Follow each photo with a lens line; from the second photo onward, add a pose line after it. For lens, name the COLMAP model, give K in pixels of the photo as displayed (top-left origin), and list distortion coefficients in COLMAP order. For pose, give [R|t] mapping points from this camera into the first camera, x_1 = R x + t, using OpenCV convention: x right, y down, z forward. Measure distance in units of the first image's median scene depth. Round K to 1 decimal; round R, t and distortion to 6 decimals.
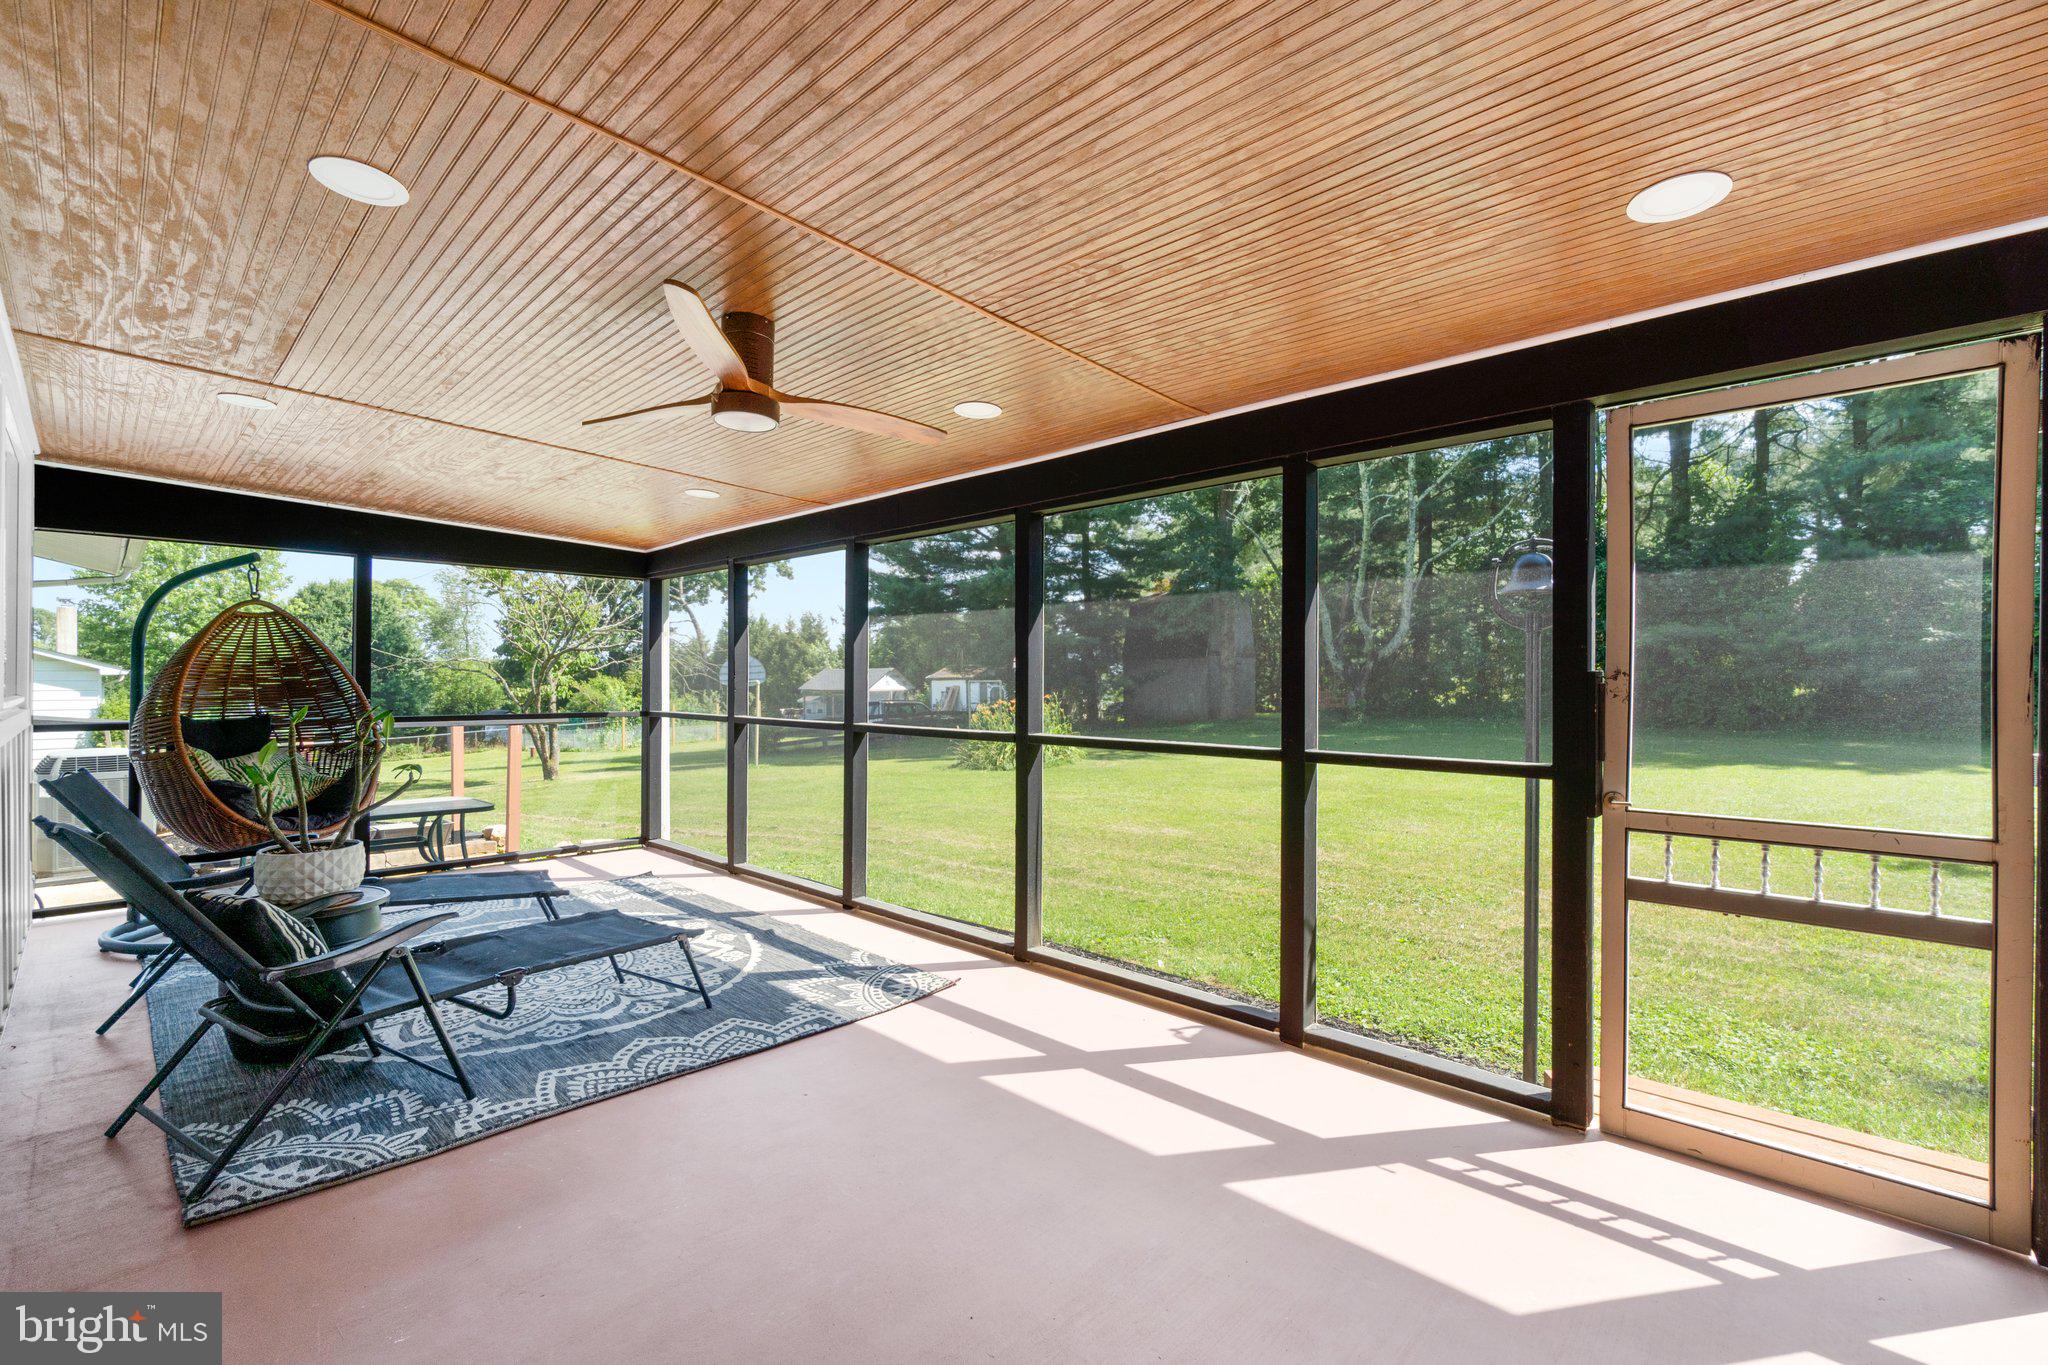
lens RADIAL K [[882.3, 0, 1021.2], [0, 882.3, 671.3], [0, 0, 1]] dist [-0.000430, 0.000033]
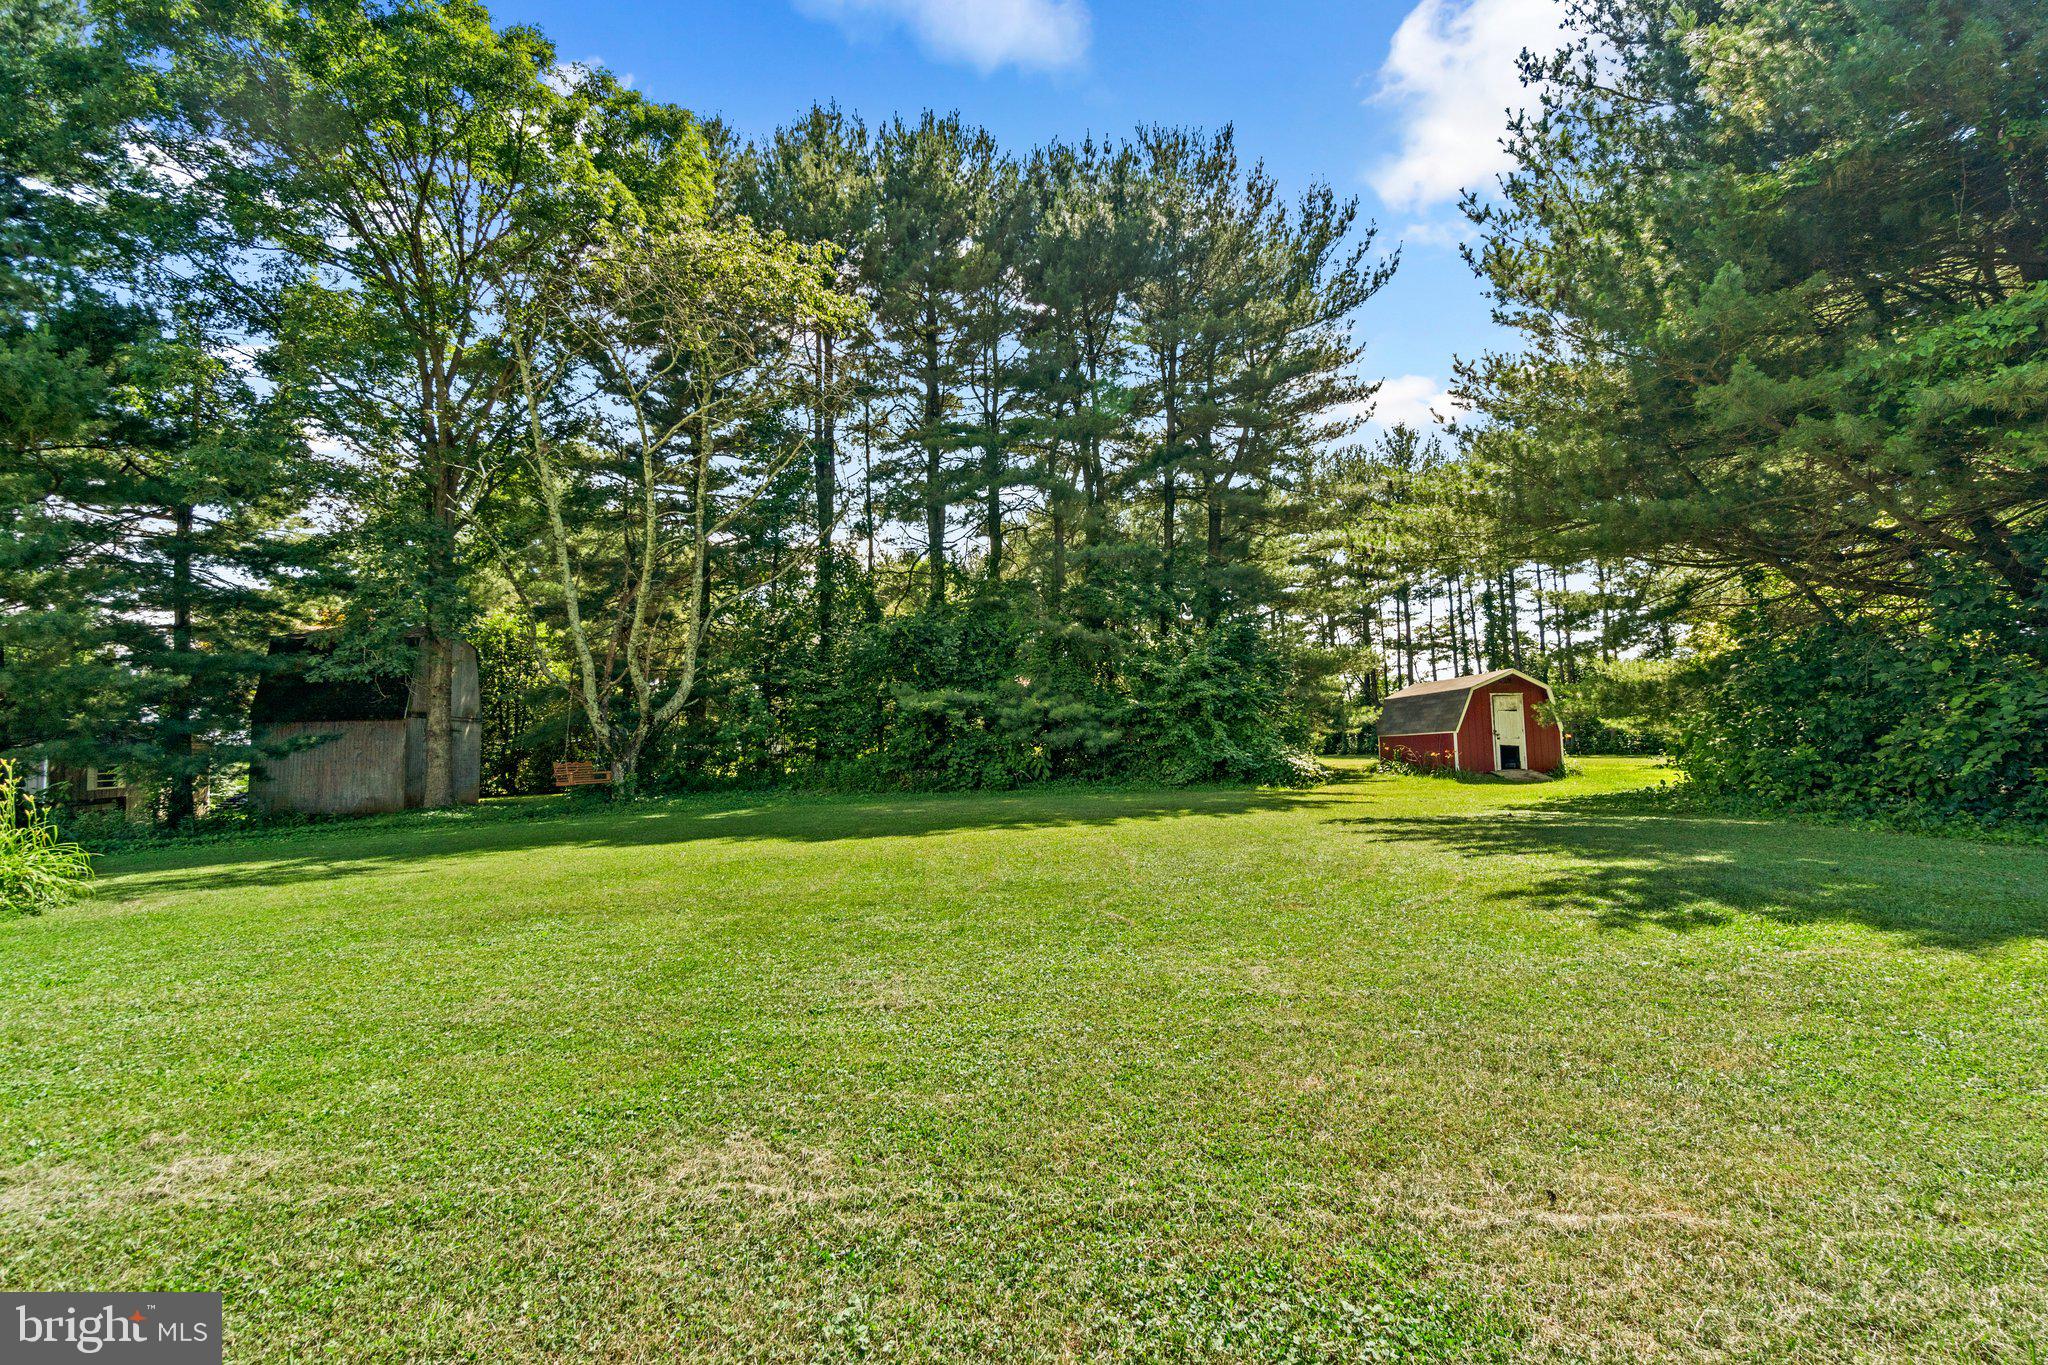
lens RADIAL K [[882.3, 0, 1021.2], [0, 882.3, 671.3], [0, 0, 1]] dist [-0.000430, 0.000033]
pose [[0.684982, 0.056314, 0.726380, 0.039047], [0.007383, 0.996421, -0.084211, 0.009464], [-0.728522, 0.063046, 0.682115, 0.181060]]
